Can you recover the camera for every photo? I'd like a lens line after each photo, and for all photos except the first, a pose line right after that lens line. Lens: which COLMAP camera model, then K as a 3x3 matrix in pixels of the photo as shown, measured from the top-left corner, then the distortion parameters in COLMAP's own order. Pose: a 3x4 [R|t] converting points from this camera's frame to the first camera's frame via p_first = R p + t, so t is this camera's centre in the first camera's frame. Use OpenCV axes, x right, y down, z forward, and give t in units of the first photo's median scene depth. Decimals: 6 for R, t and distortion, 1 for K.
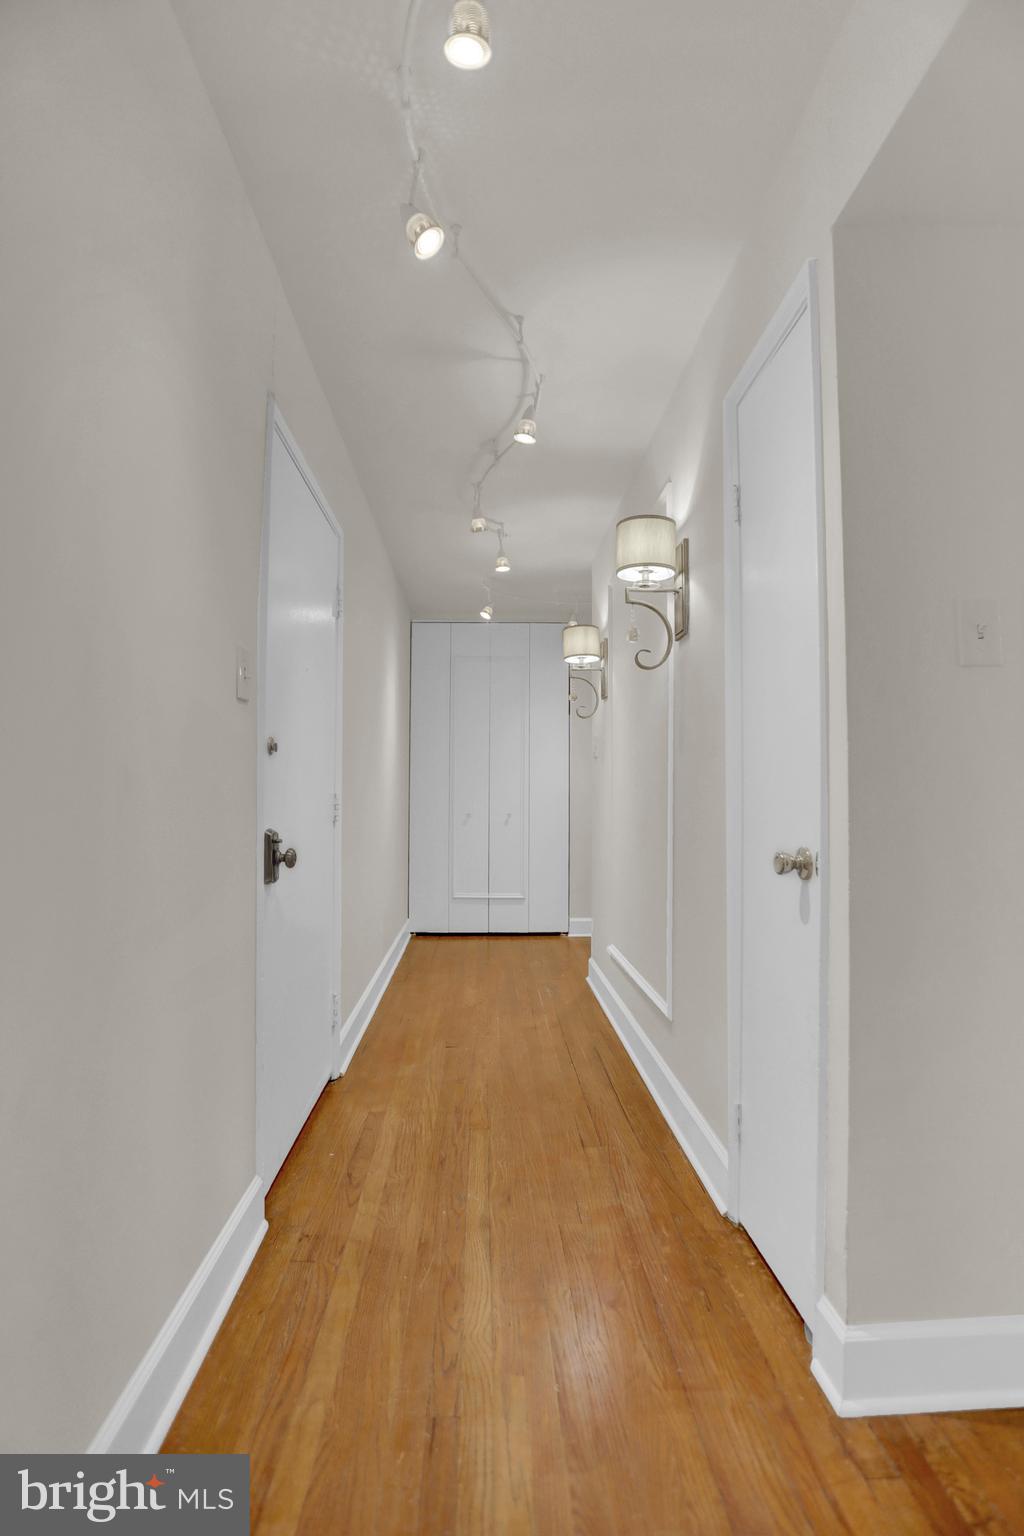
lens RADIAL K [[760.4, 0, 479.6], [0, 760.4, 775.9], [0, 0, 1]] dist [-0.081514, 0.047186]
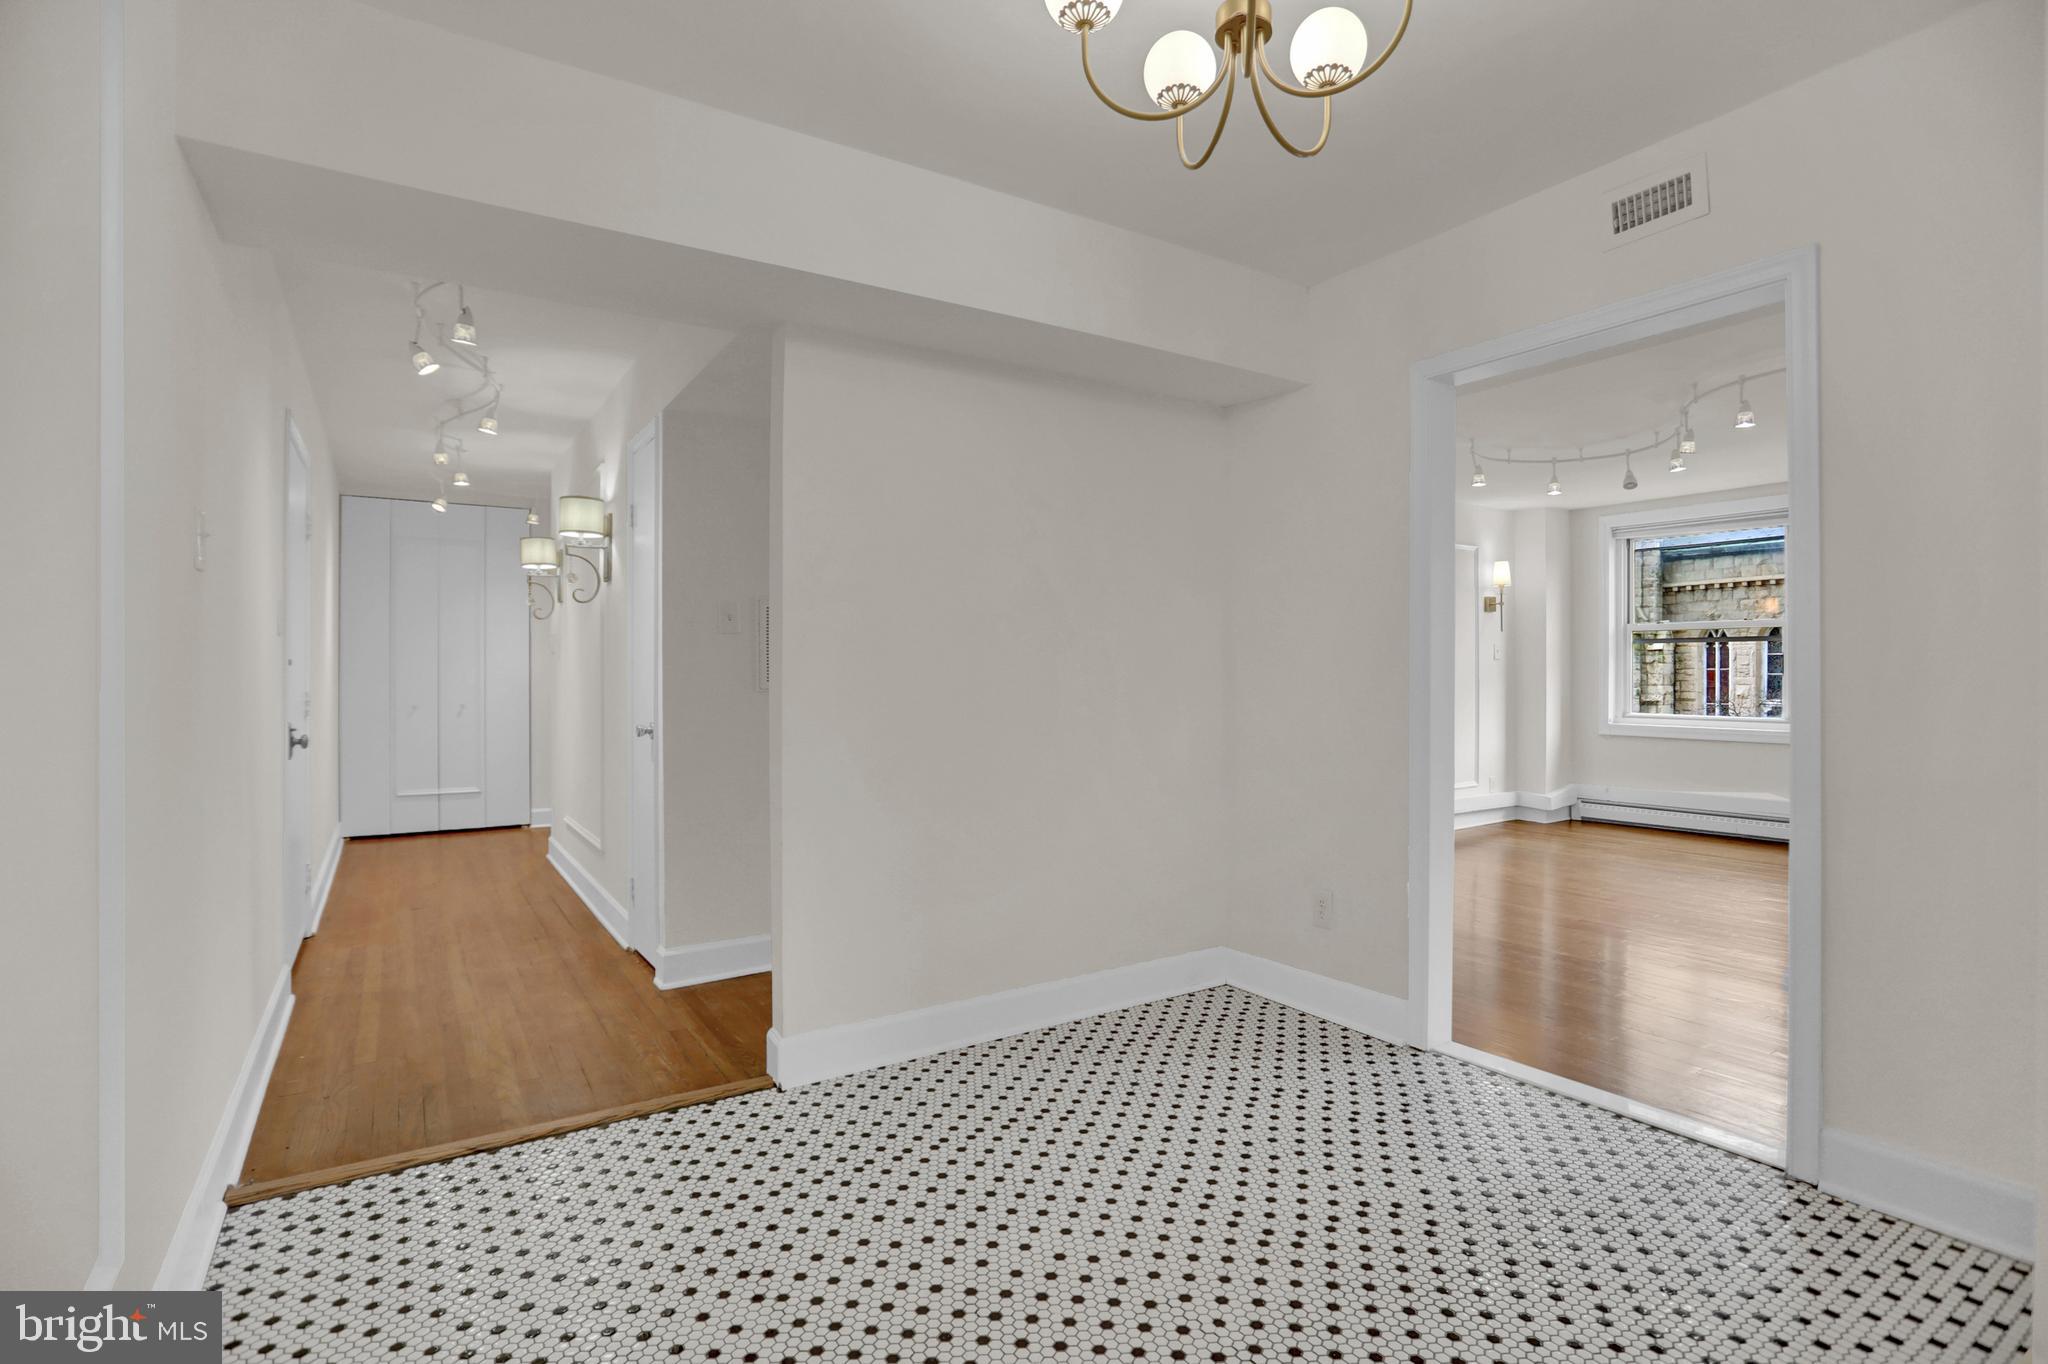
lens RADIAL K [[993.4, 0, 1024.0], [0, 993.4, 682.0], [0, 0, 1]] dist [-0.073623, 0.033085]
pose [[0.839207, -0.006774, 0.543771, -0.080605], [-0.011251, 0.999492, 0.029815, -0.056280], [-0.543696, -0.031139, 0.838704, -0.979117]]
